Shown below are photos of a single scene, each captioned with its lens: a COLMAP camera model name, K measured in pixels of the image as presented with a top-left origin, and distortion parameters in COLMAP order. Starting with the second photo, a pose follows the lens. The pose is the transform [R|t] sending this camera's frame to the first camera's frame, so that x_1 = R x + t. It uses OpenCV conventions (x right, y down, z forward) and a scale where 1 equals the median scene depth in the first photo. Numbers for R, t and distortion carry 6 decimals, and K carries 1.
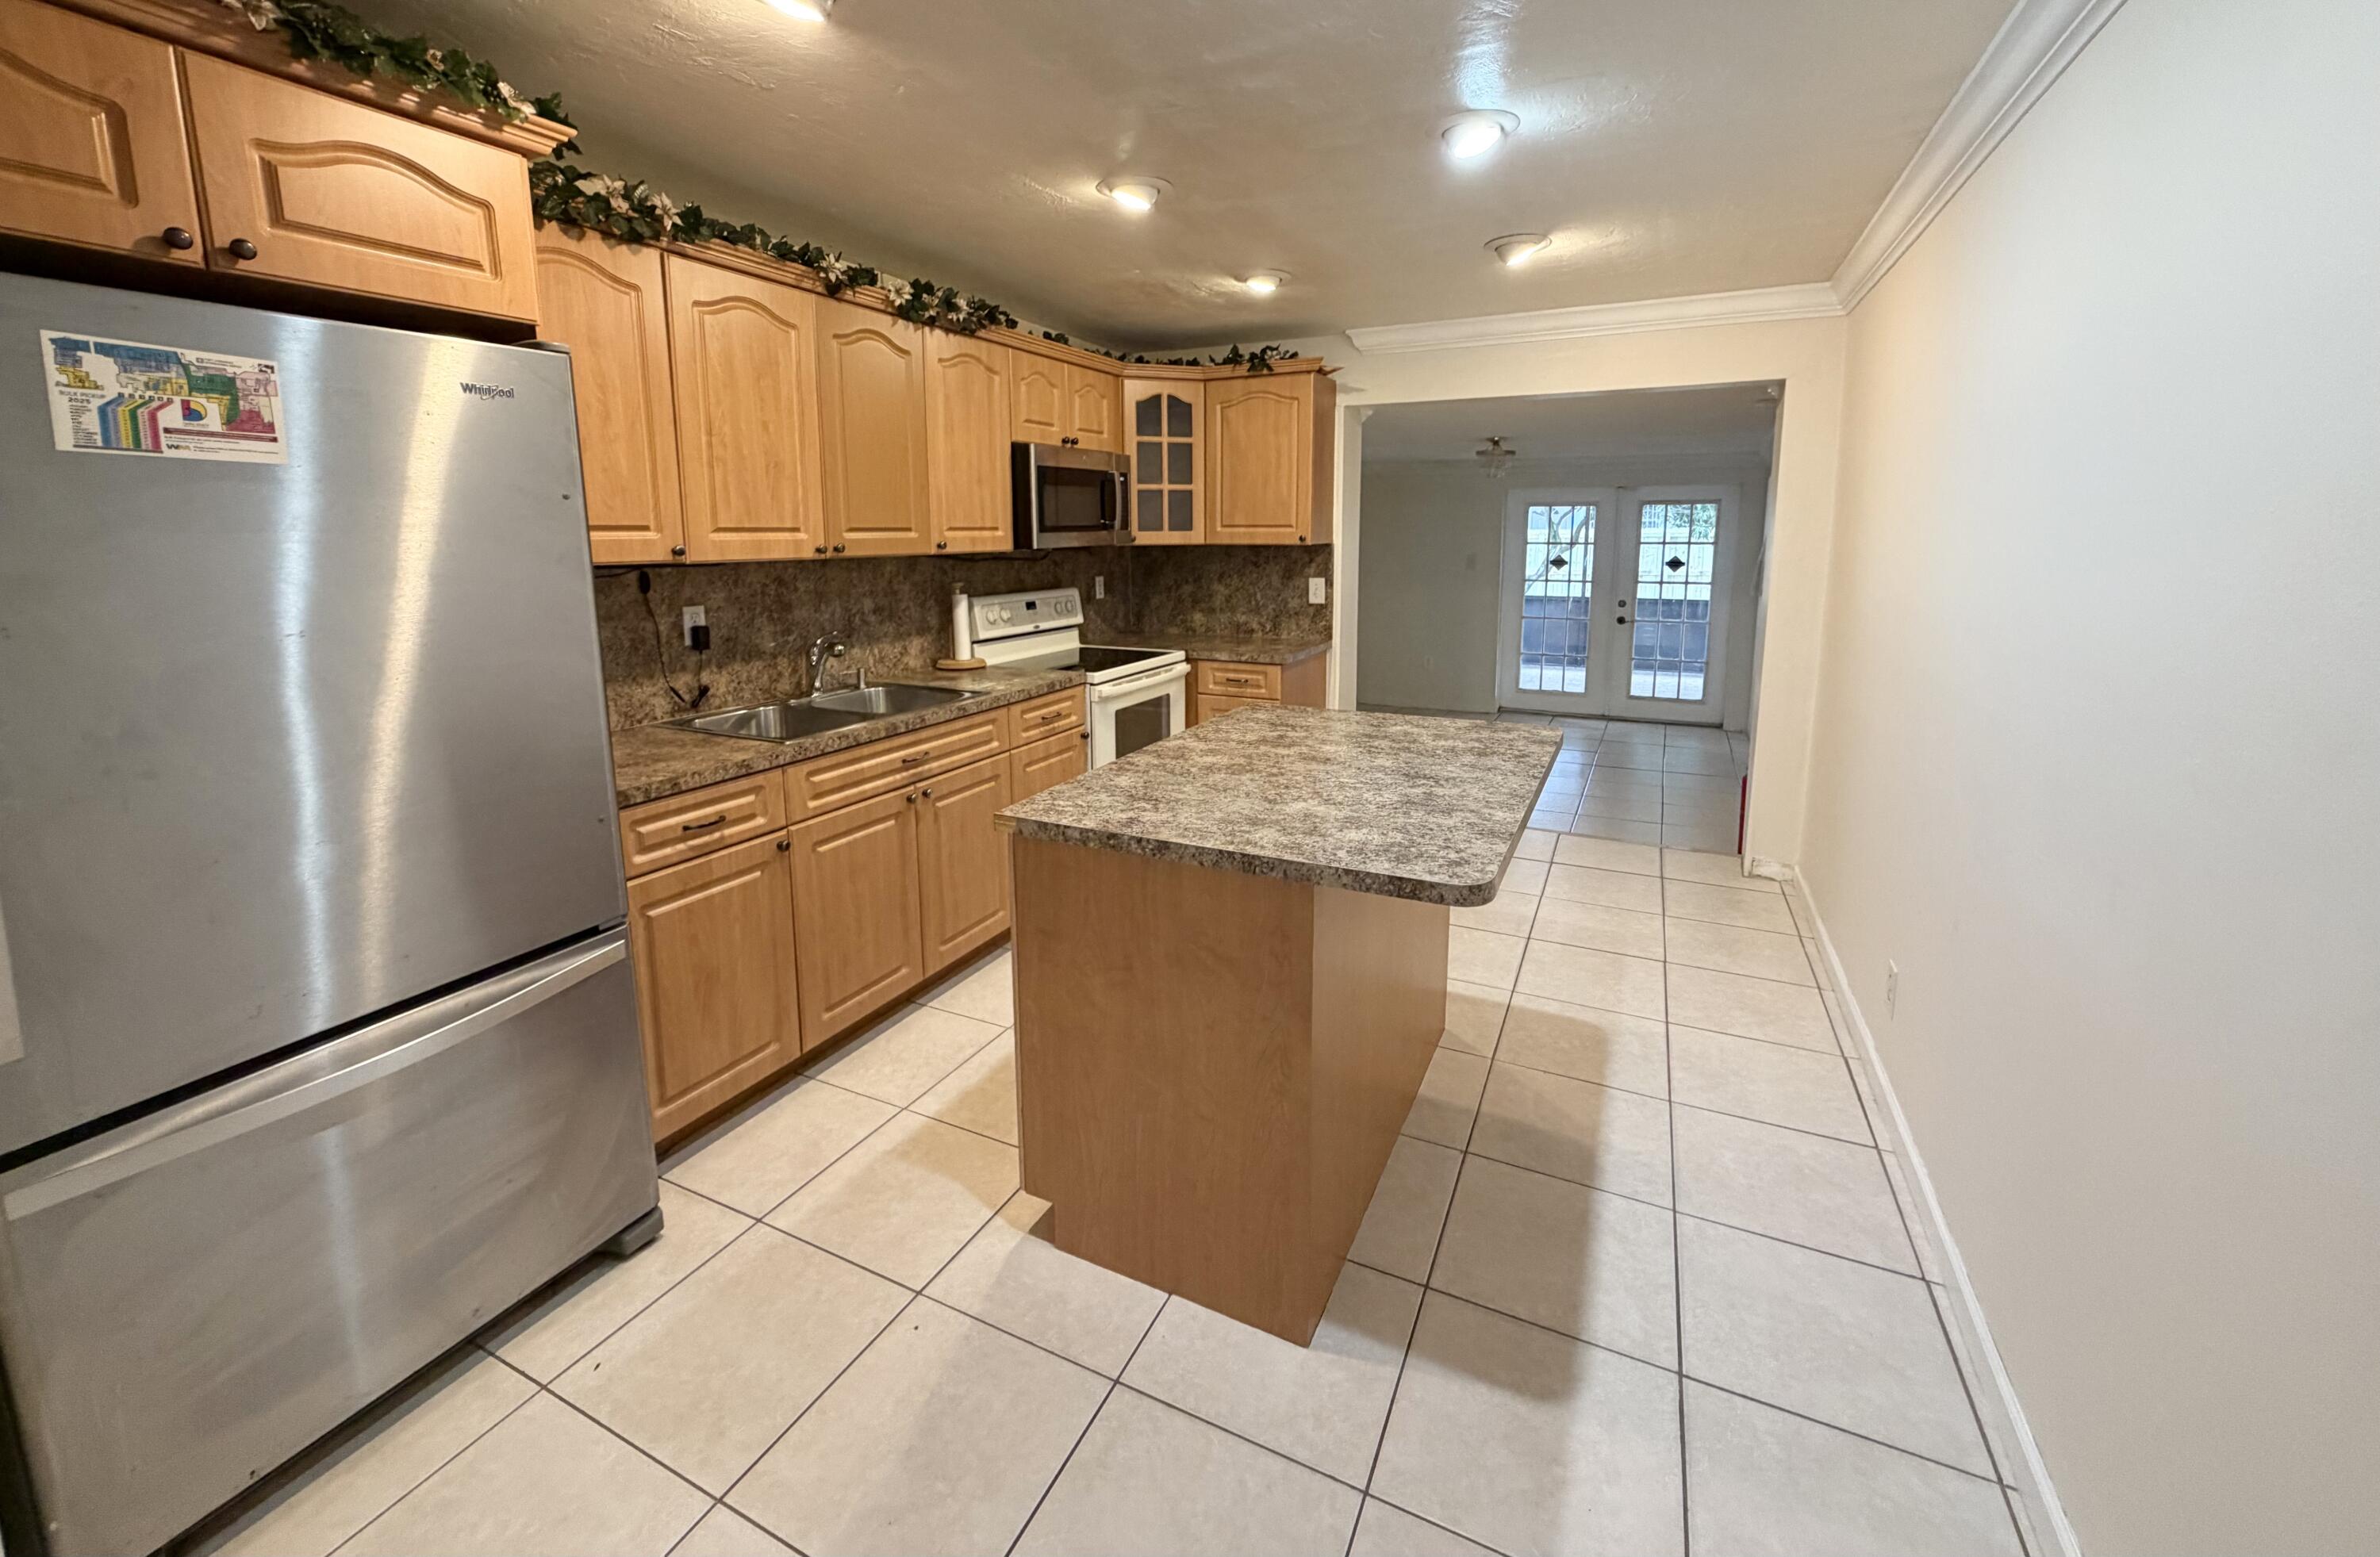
lens RADIAL K [[944.0, 0, 1193.6], [0, 944.0, 666.6], [0, 0, 1]] dist [-0.001811, 0.000391]
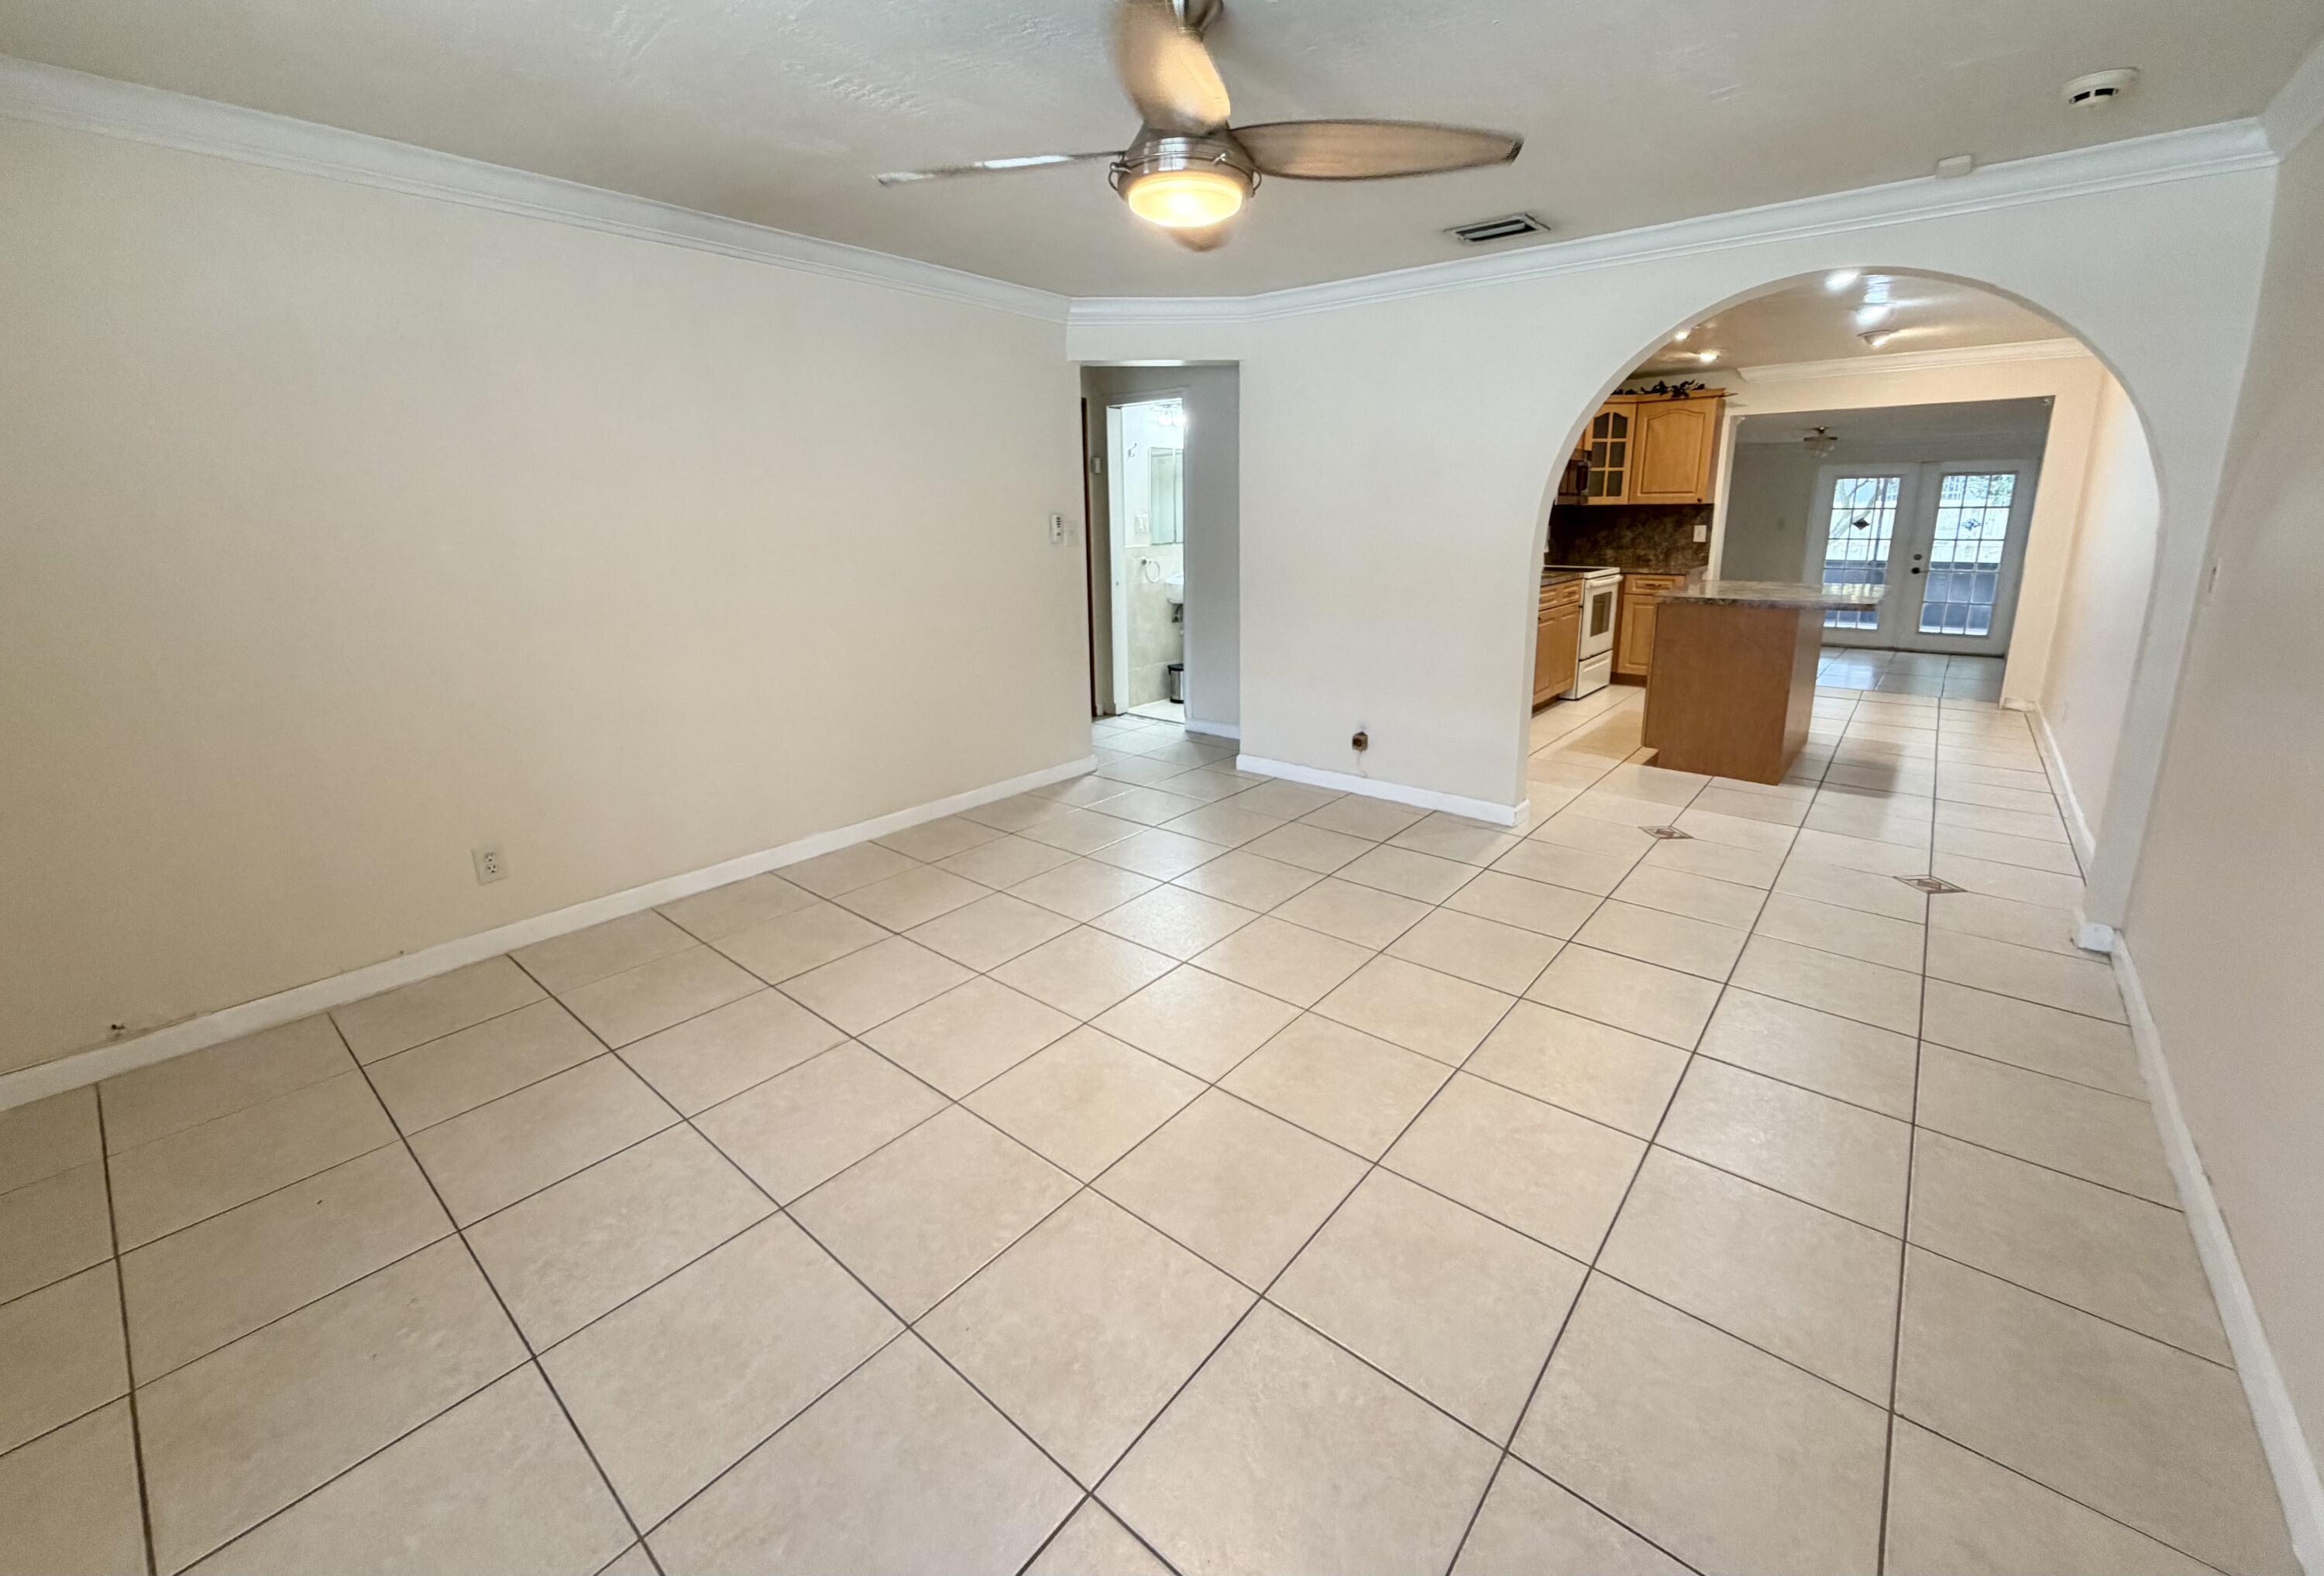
lens RADIAL K [[919.8, 0, 1168.6], [0, 919.8, 704.4], [0, 0, 1]] dist [-0.000187, 0.000018]
pose [[0.969796, 0.044224, -0.239874, -0.449370], [-0.028817, 0.997312, 0.067364, 0.162614], [0.242208, -0.058417, 0.968464, -0.935542]]
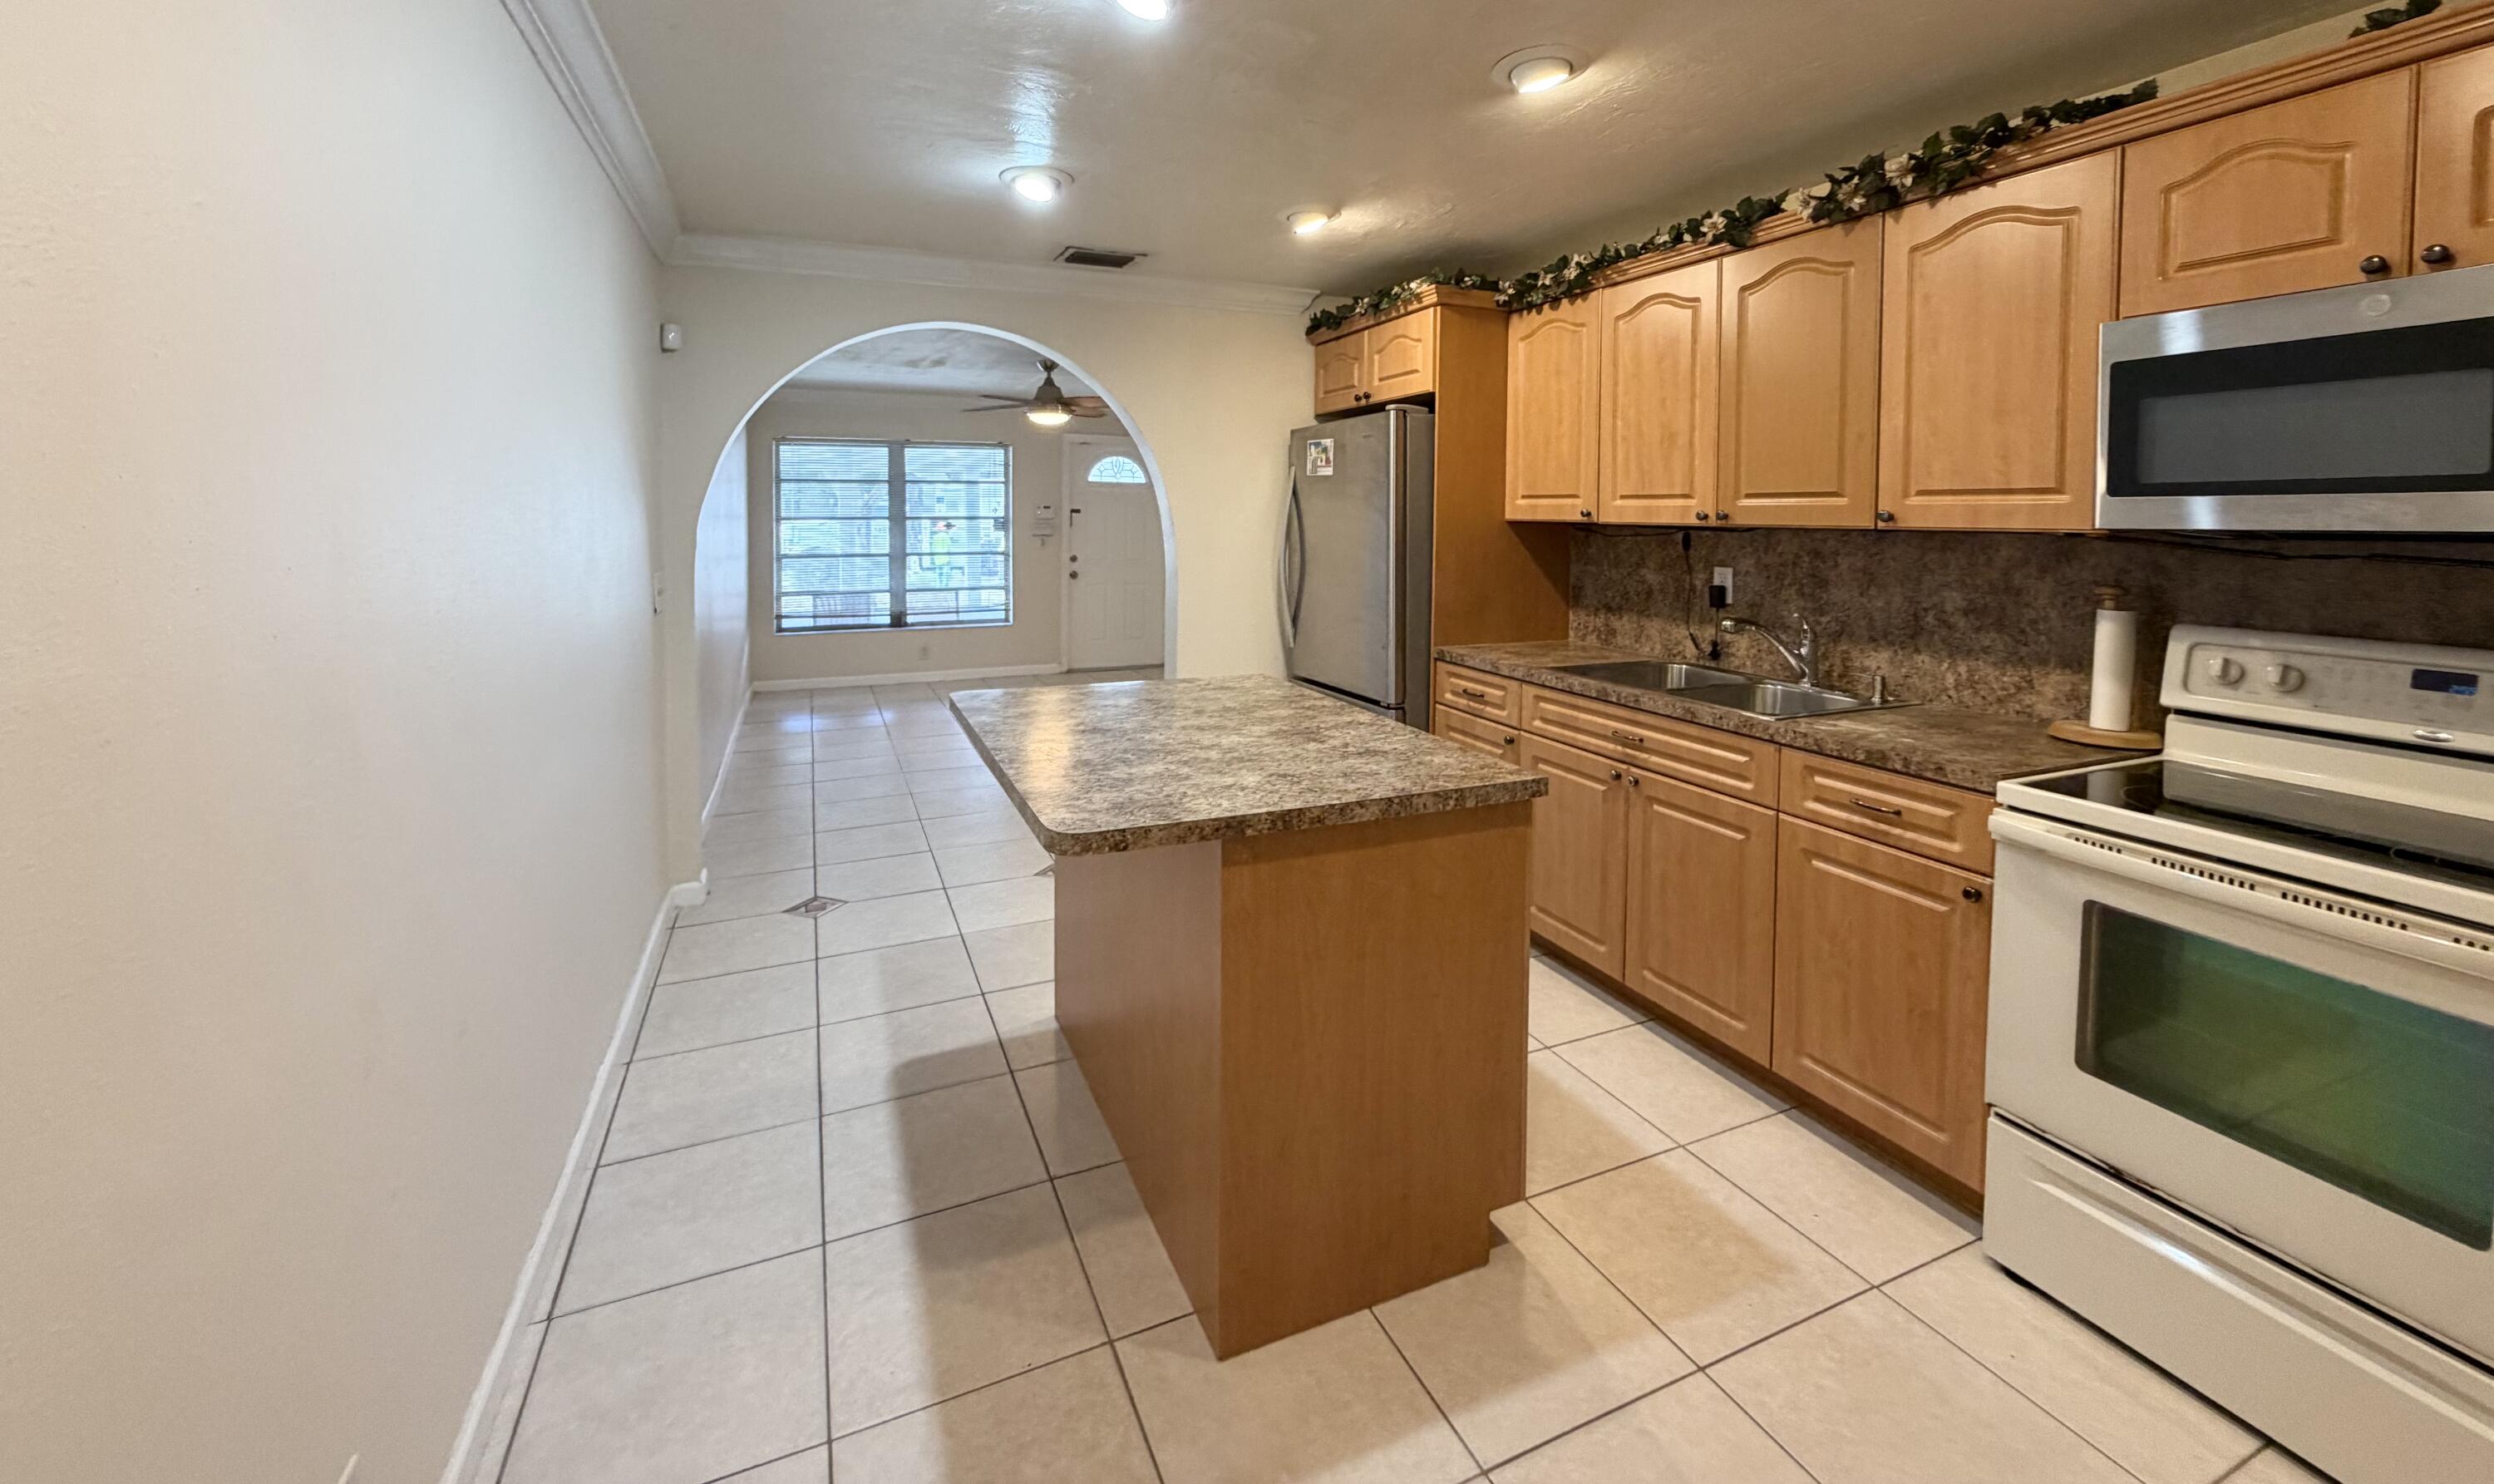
lens RADIAL K [[995.1, 0, 1241.5], [0, 995.1, 548.0], [0, 0, 1]] dist [0.001063, -0.000296]
pose [[-0.652460, 0.027401, -0.757327, 0.527310], [-0.113738, 0.984486, 0.133608, -0.132962], [0.749239, 0.173311, -0.639221, 0.992403]]
